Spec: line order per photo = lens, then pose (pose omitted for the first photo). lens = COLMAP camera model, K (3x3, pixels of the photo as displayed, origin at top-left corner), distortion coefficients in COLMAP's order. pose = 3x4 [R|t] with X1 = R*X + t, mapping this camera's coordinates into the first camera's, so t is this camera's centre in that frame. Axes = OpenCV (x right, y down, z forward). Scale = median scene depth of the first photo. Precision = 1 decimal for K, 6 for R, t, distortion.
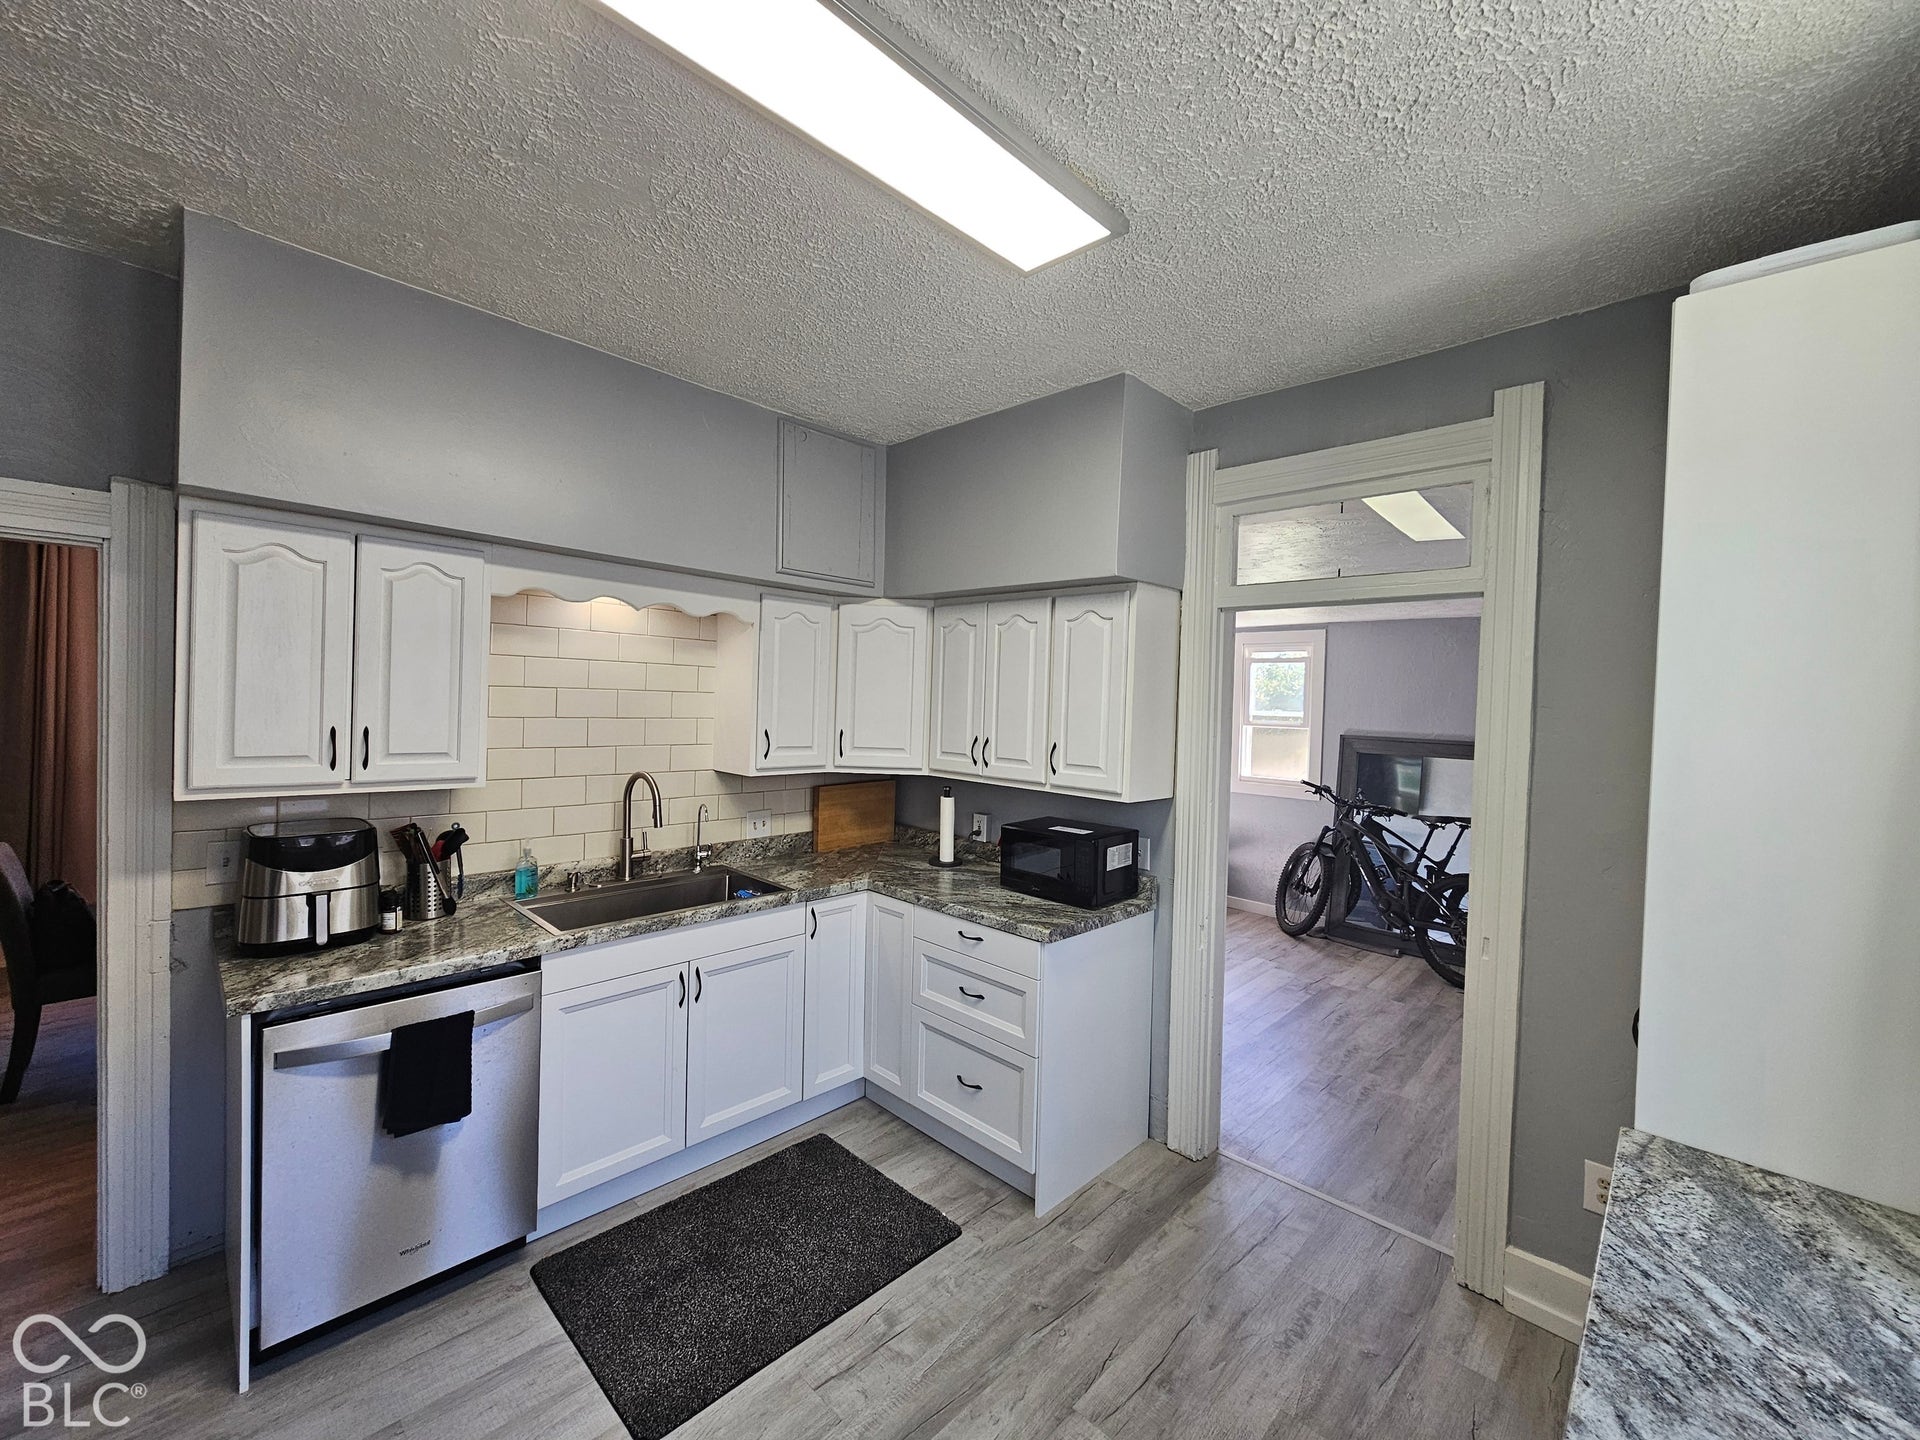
lens RADIAL K [[787.7, 0, 976.3], [0, 787.7, 710.1], [0, 0, 1]] dist [-0.002116, 0.000331]
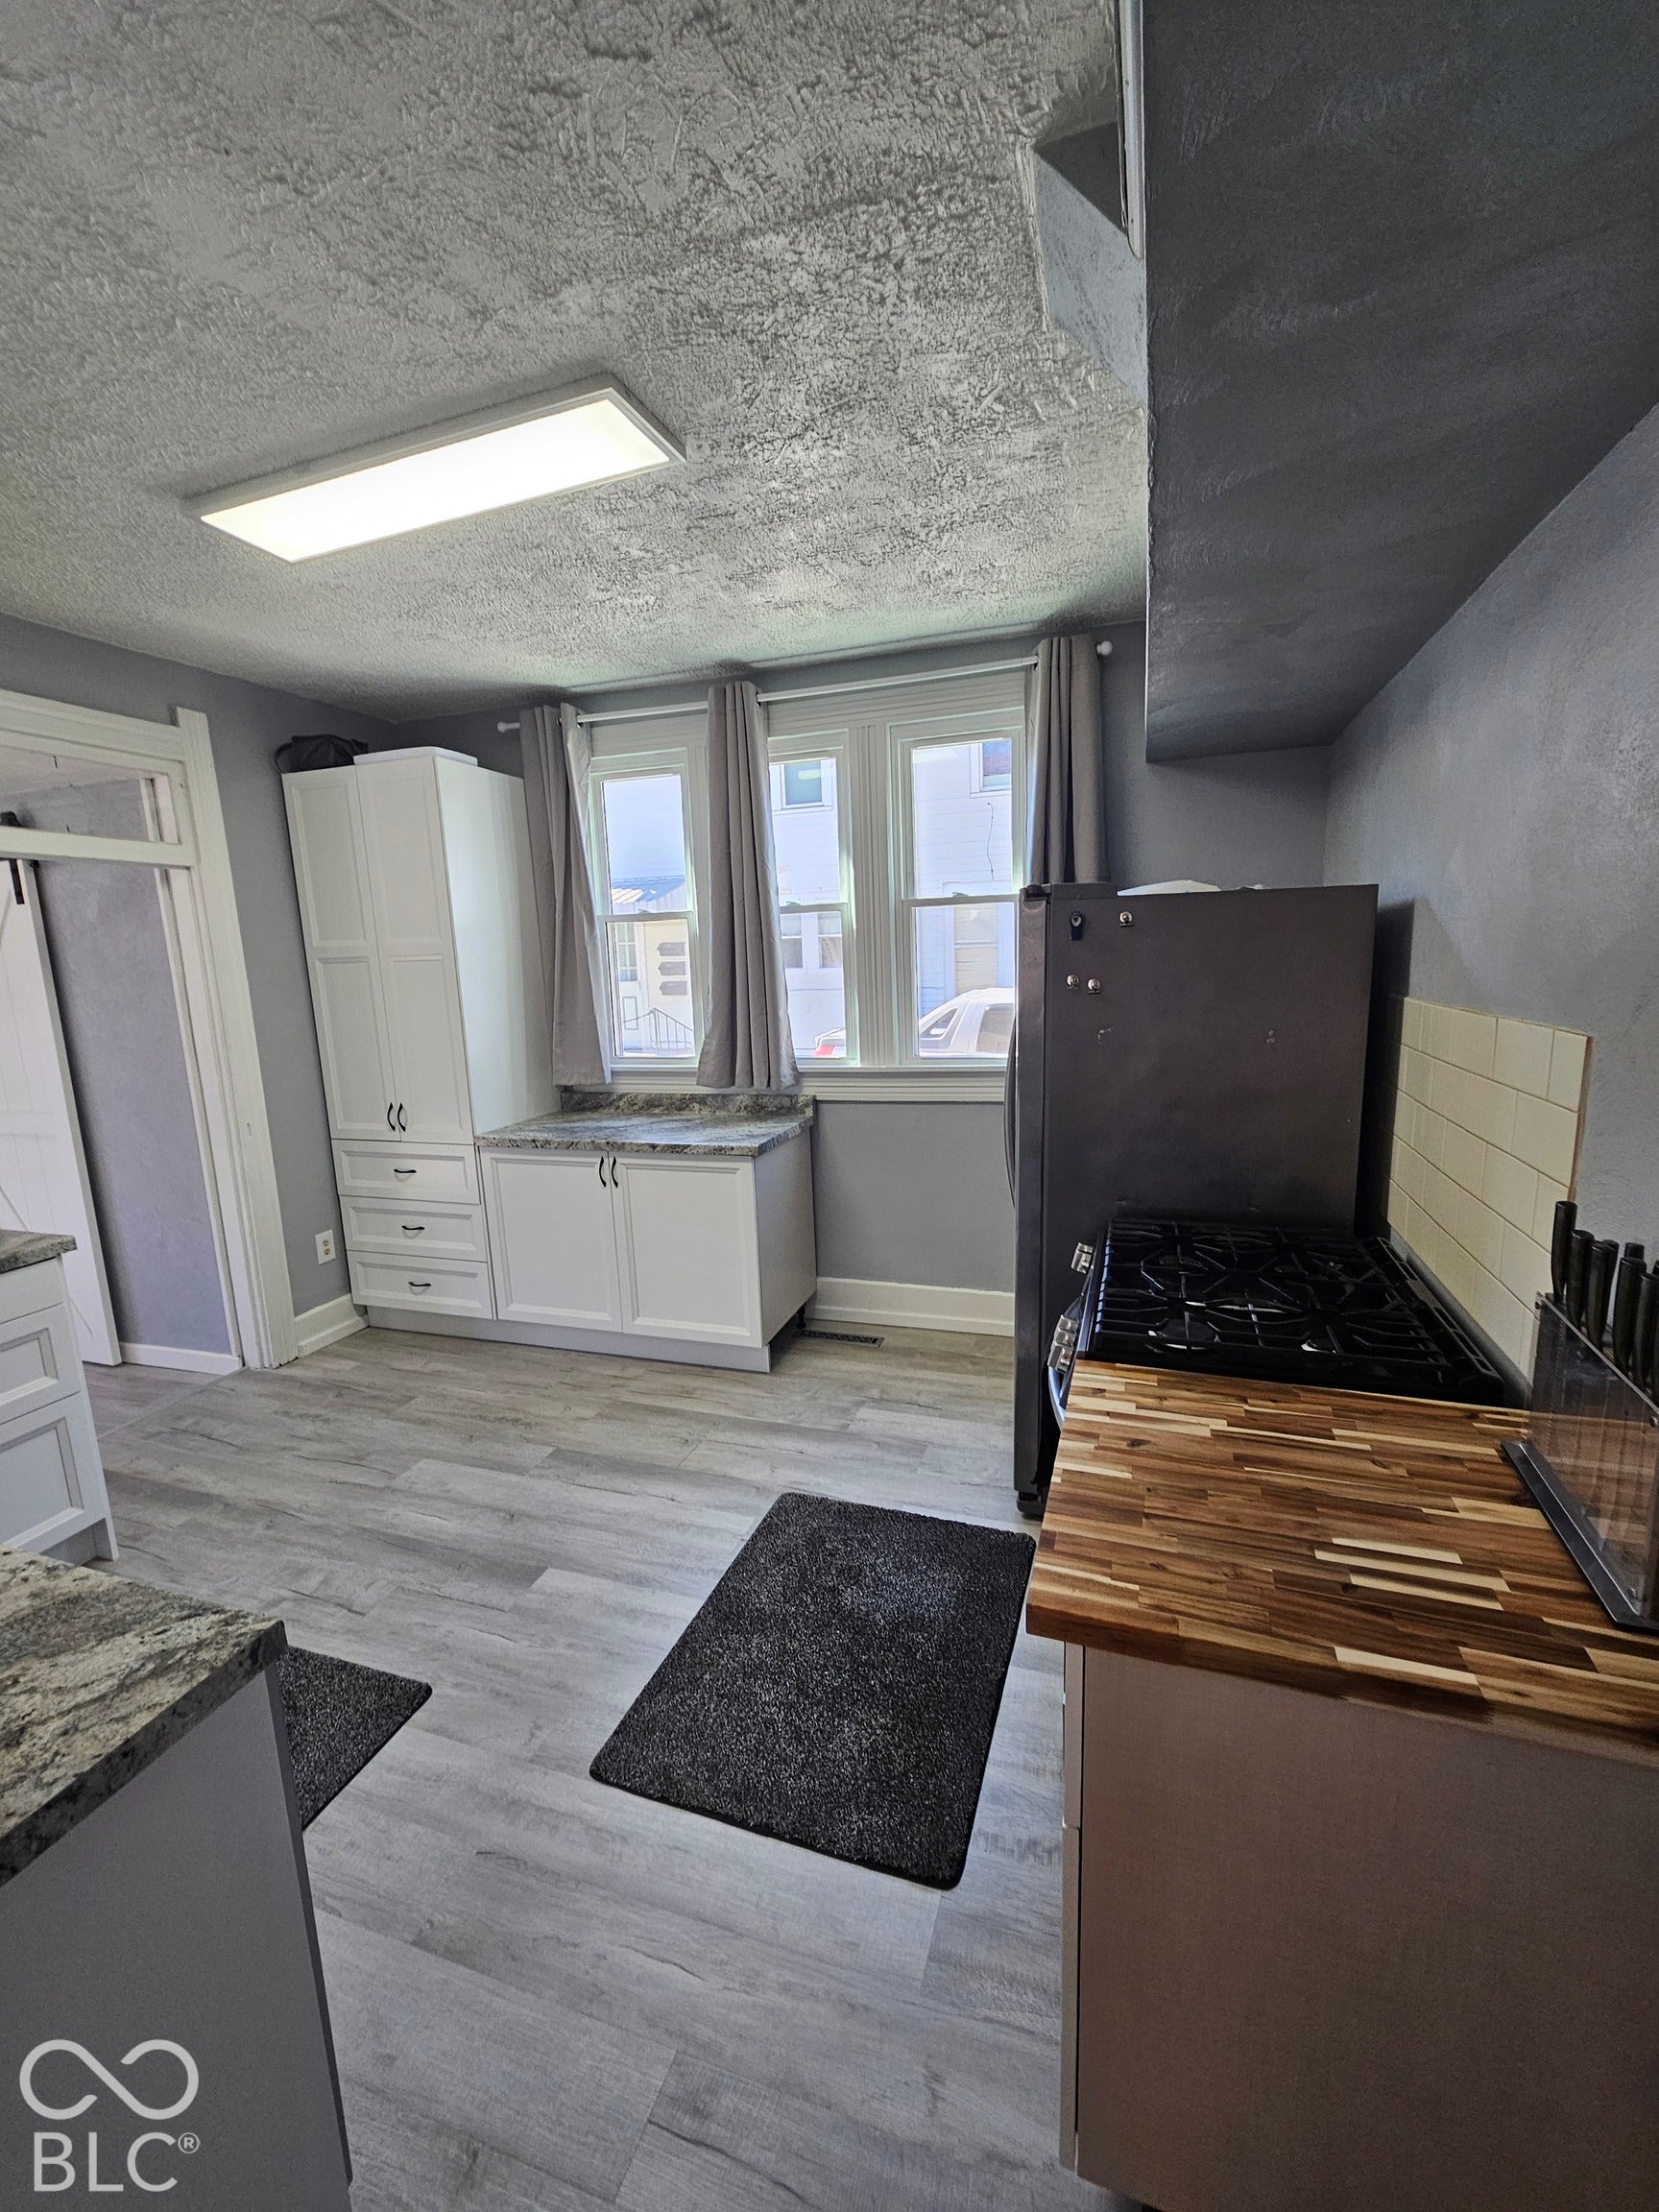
lens RADIAL K [[907.5, 0, 836.1], [0, 907.5, 1106.5], [0, 0, 1]] dist [-0.002116, 0.000331]
pose [[-0.416253, -0.167152, 0.893753, -1.254438], [0.039042, 0.978765, 0.201235, -0.023370], [-0.908410, 0.118659, -0.400888, 0.720317]]
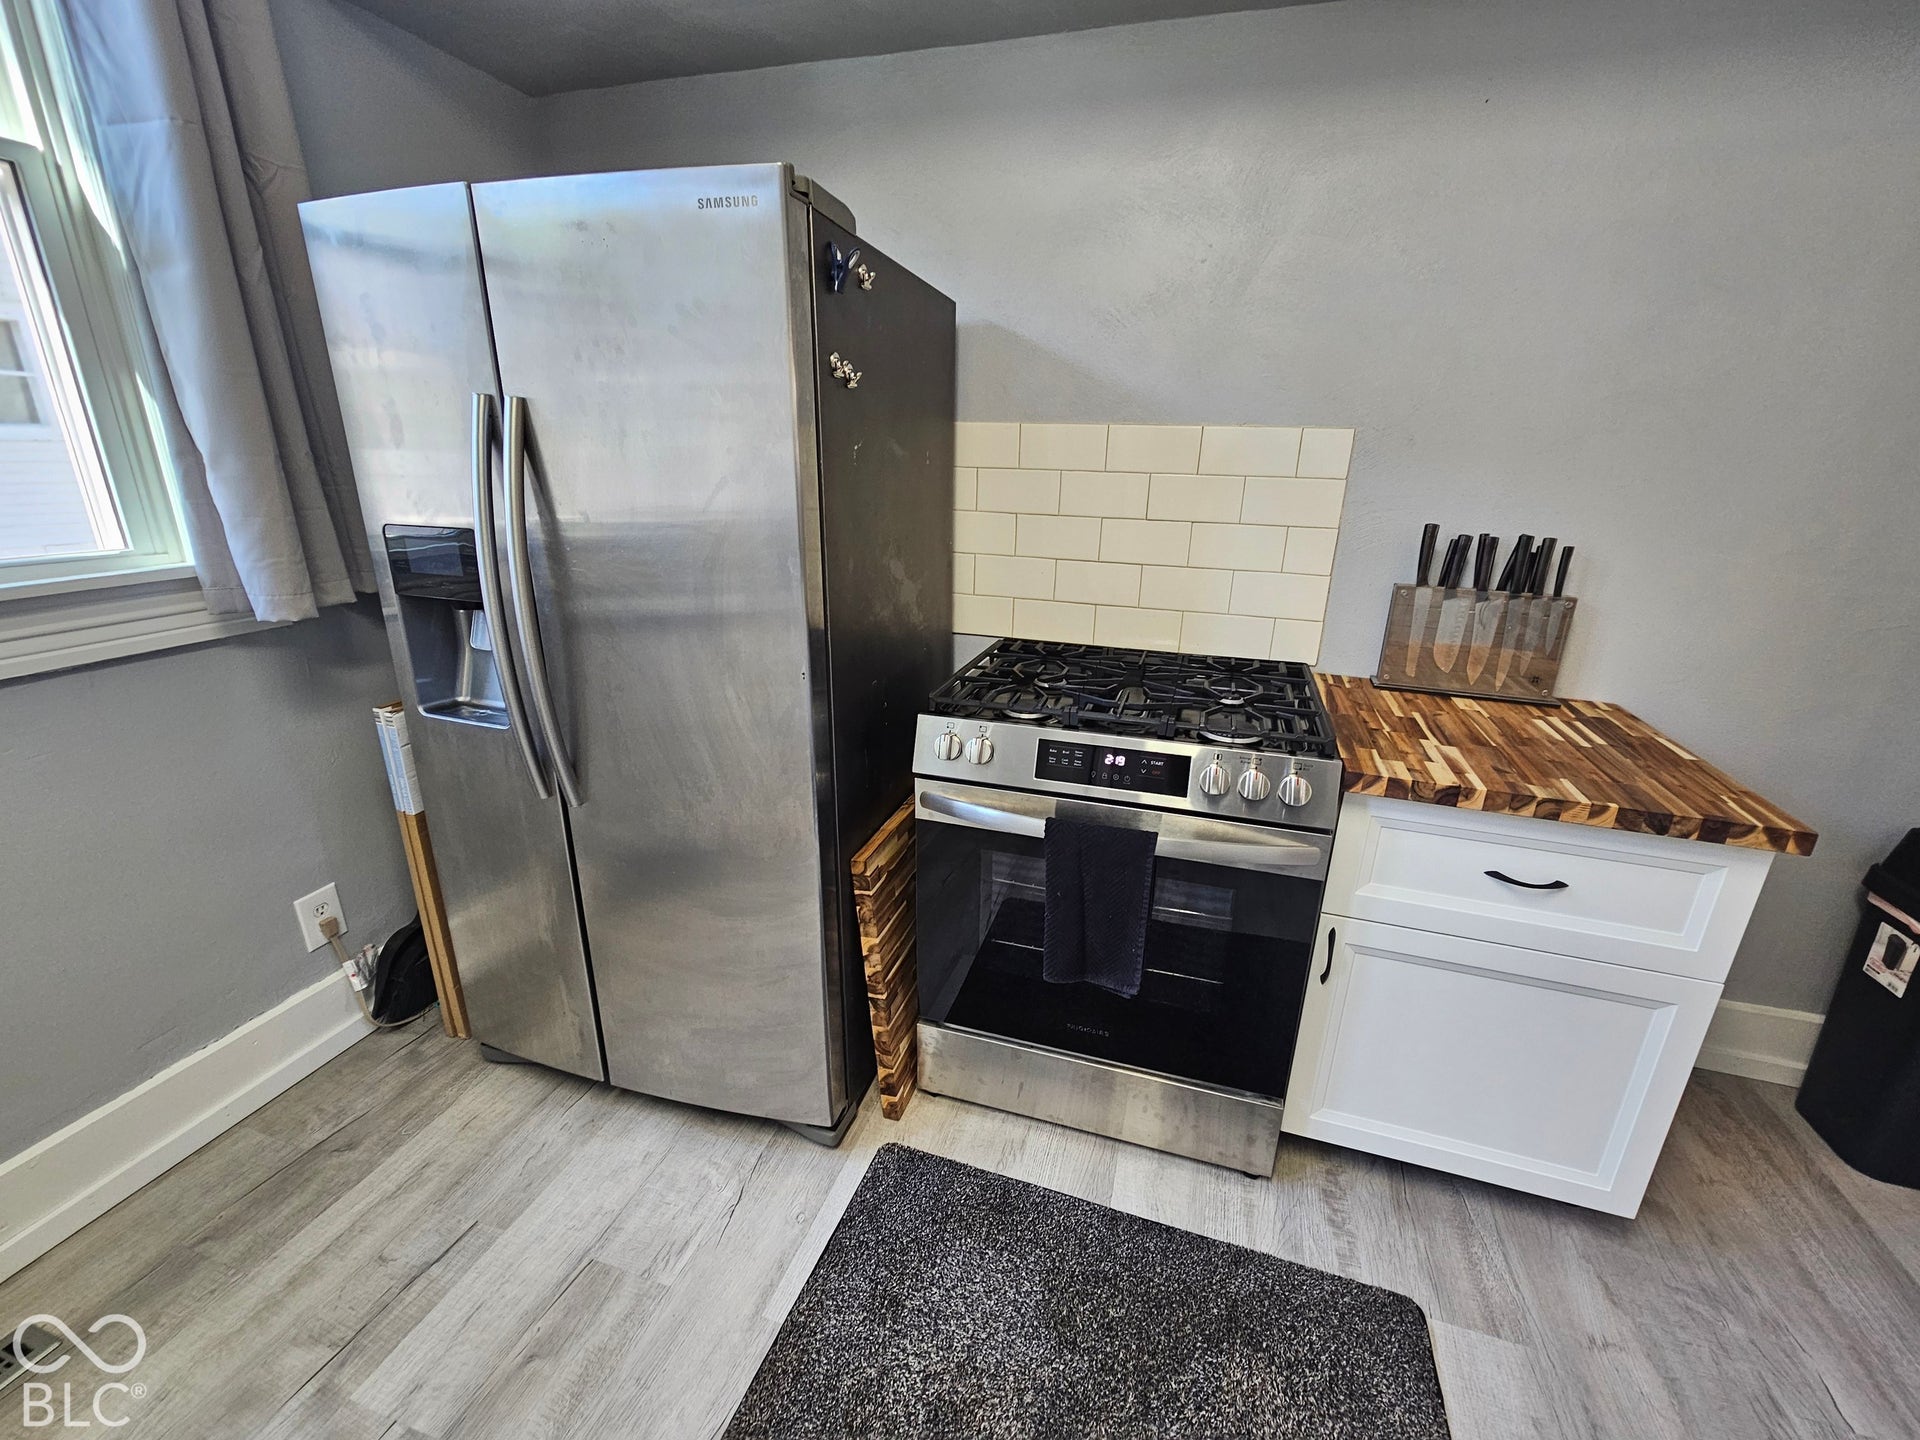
lens RADIAL K [[787.7, 0, 969.6], [0, 787.7, 714.6], [0, 0, 1]] dist [-0.002116, 0.000331]
pose [[-0.898365, 0.086030, -0.430742, -0.202393], [-0.060030, 0.947385, 0.314416, 0.116459], [0.435128, 0.308318, -0.845933, 0.648231]]
